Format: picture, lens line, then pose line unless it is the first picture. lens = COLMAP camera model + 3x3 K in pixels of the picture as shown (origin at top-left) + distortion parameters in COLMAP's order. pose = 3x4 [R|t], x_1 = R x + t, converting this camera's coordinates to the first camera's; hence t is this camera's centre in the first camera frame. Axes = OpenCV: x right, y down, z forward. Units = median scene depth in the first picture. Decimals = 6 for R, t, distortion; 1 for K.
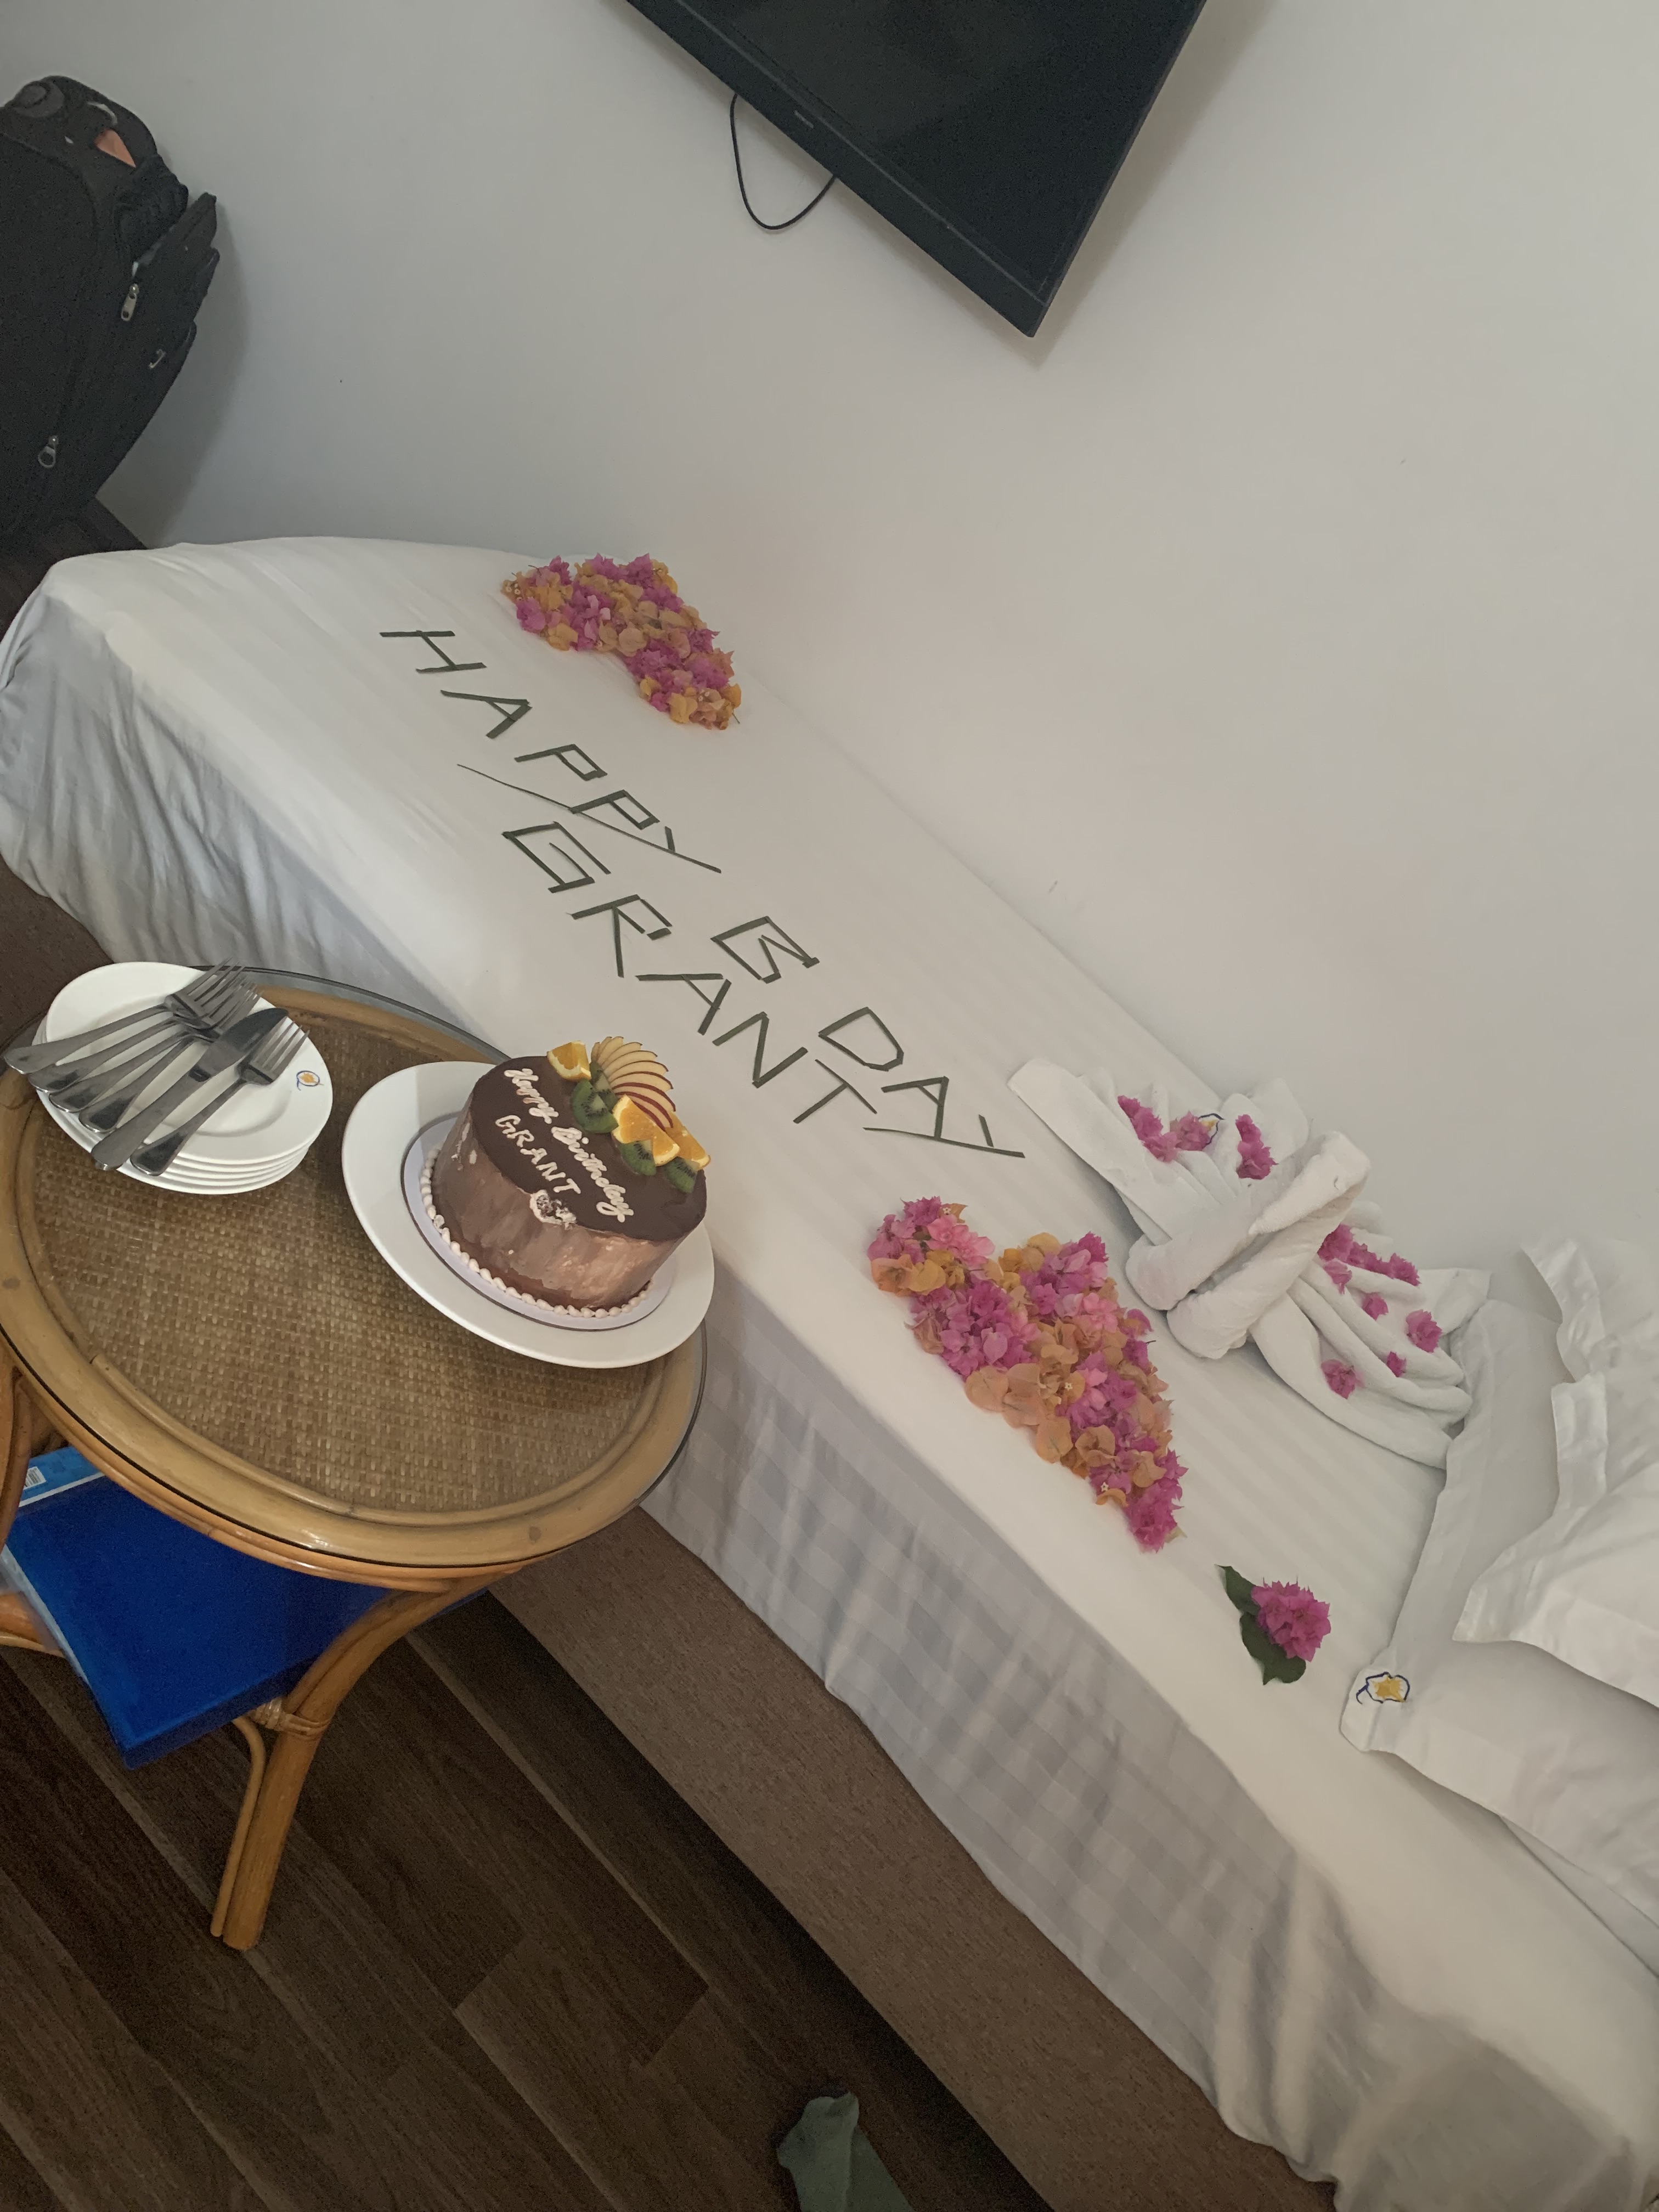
lens RADIAL K [[1659.1, 0, 845.9], [0, 1659.1, 1106.8], [0, 0, 1]] dist [0.008074, -0.009378]
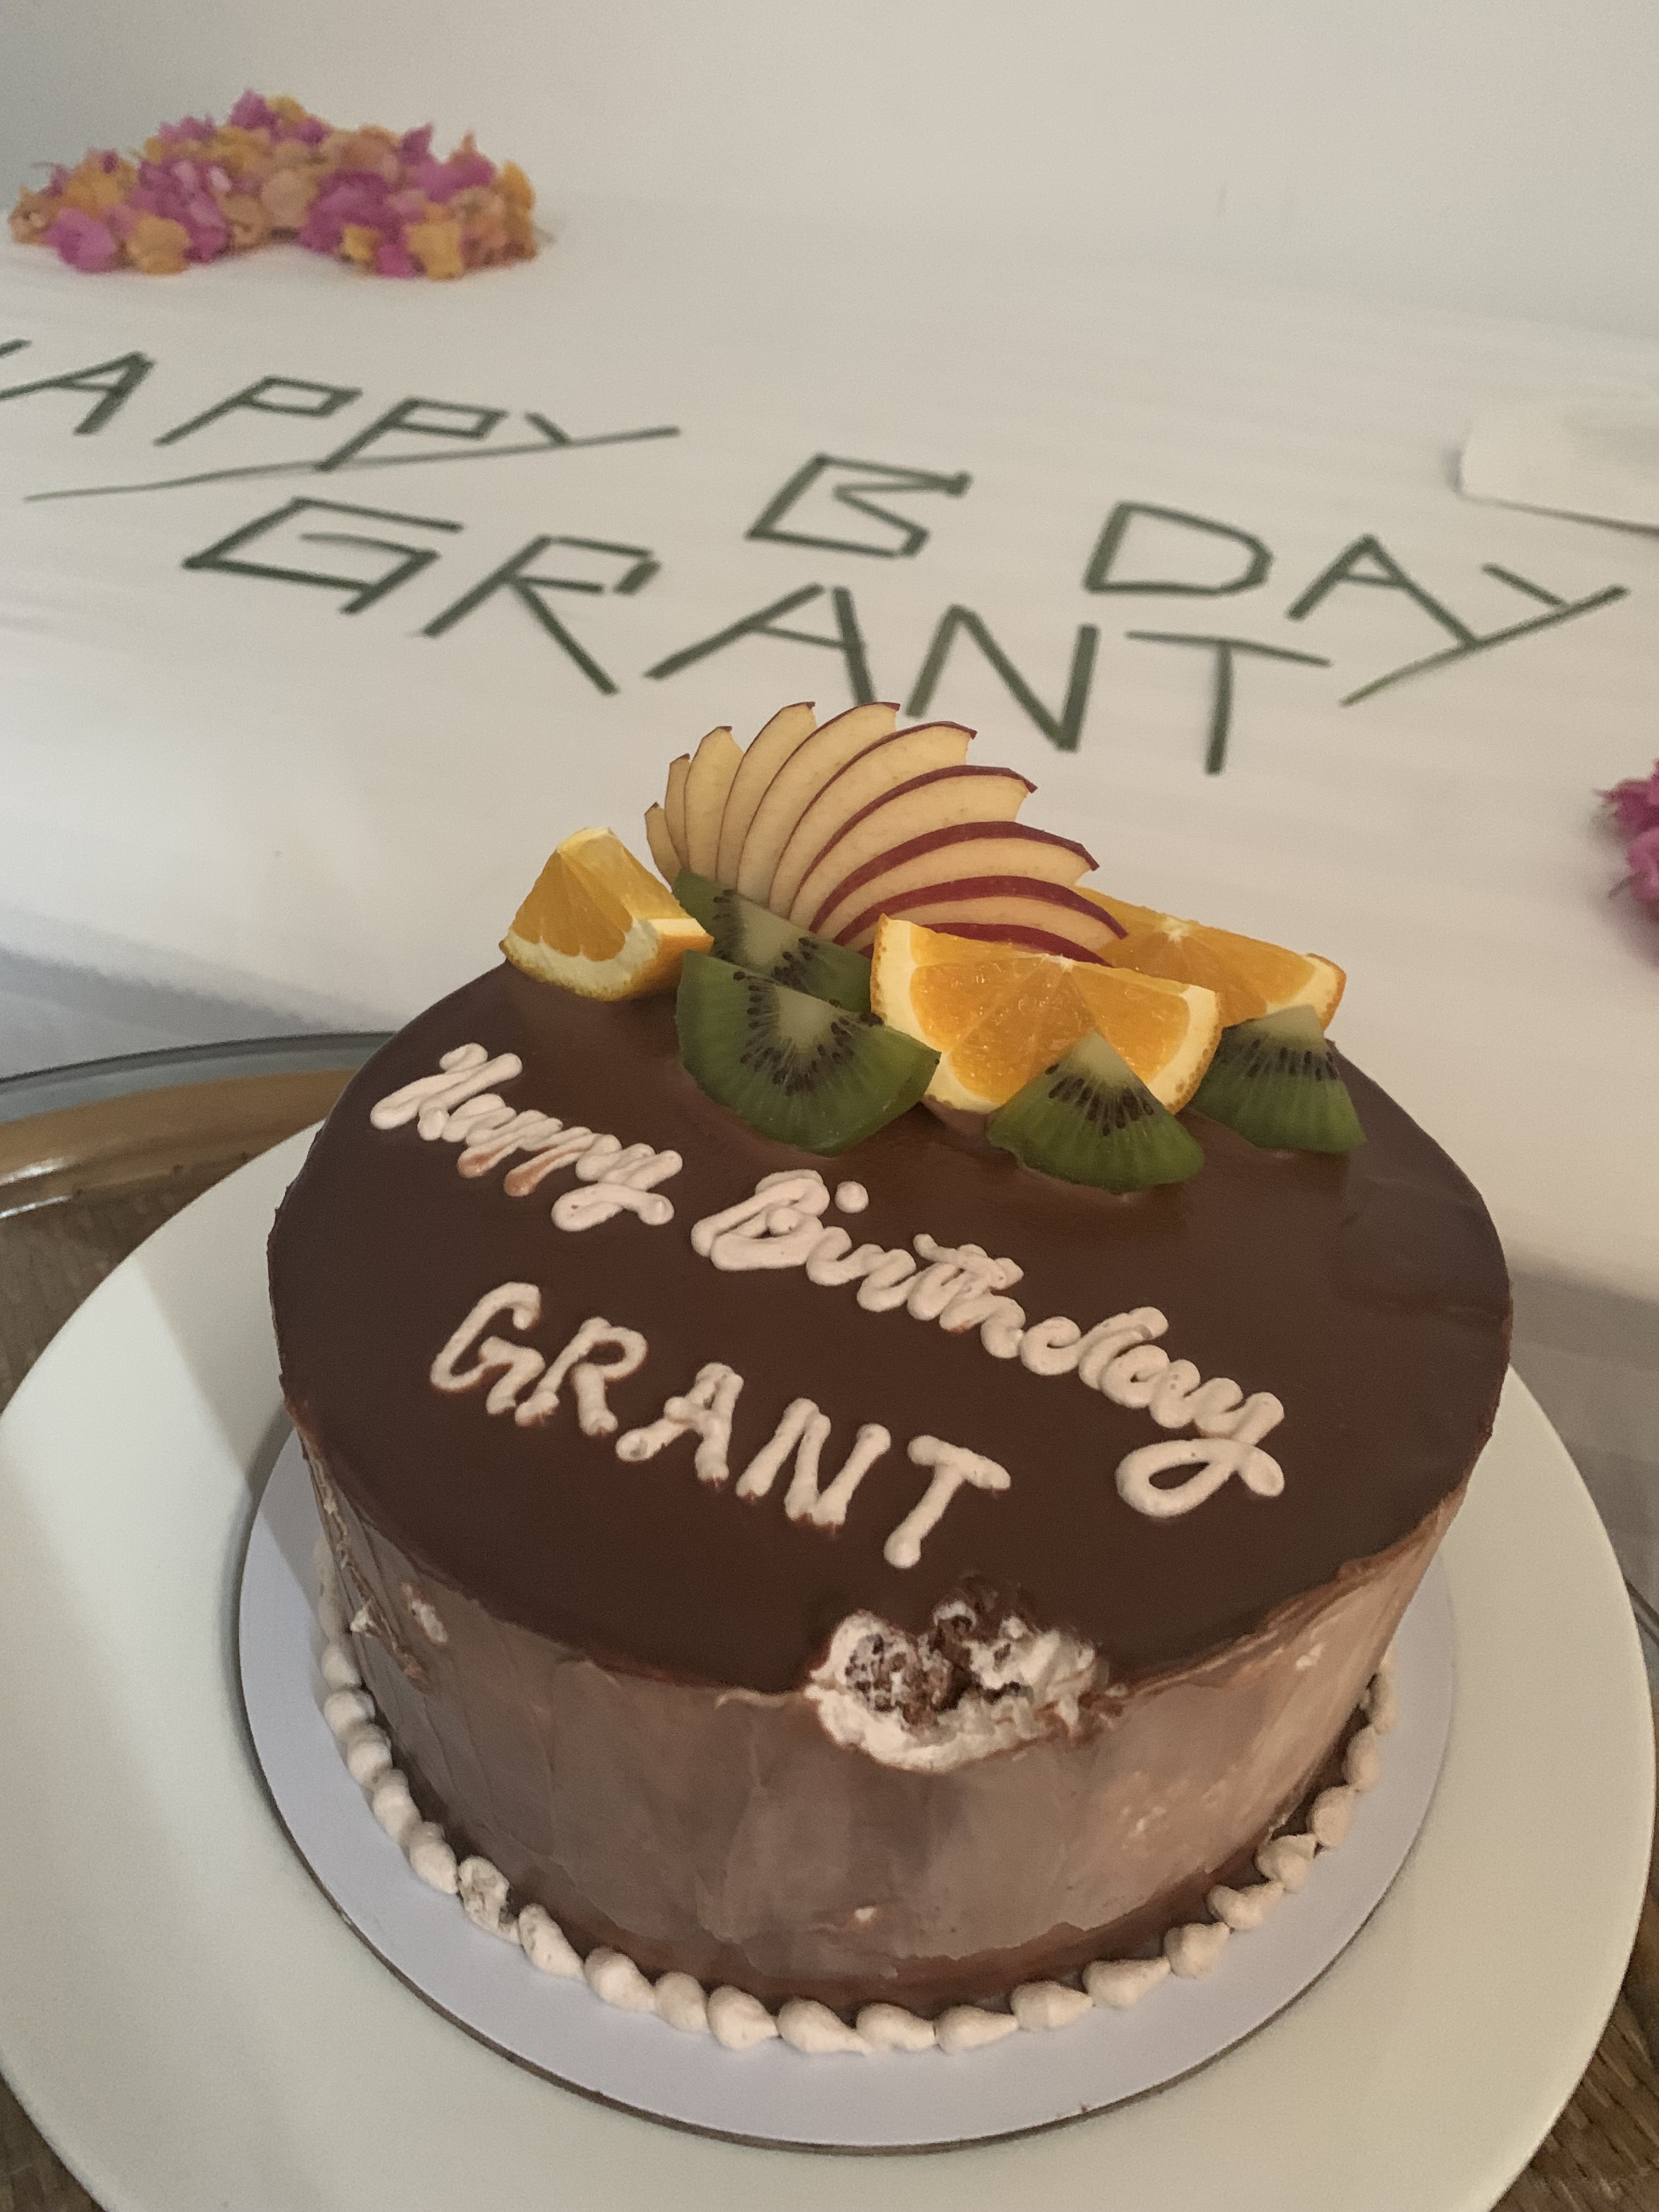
lens RADIAL K [[1659.1, 0, 828.9], [0, 1659.1, 1118.1], [0, 0, 1]] dist [0.008074, -0.009378]
pose [[0.848799, -0.516398, -0.113460, -0.125724], [0.526991, 0.843639, 0.102729, -0.011245], [0.042670, -0.146989, 0.988217, 0.763307]]
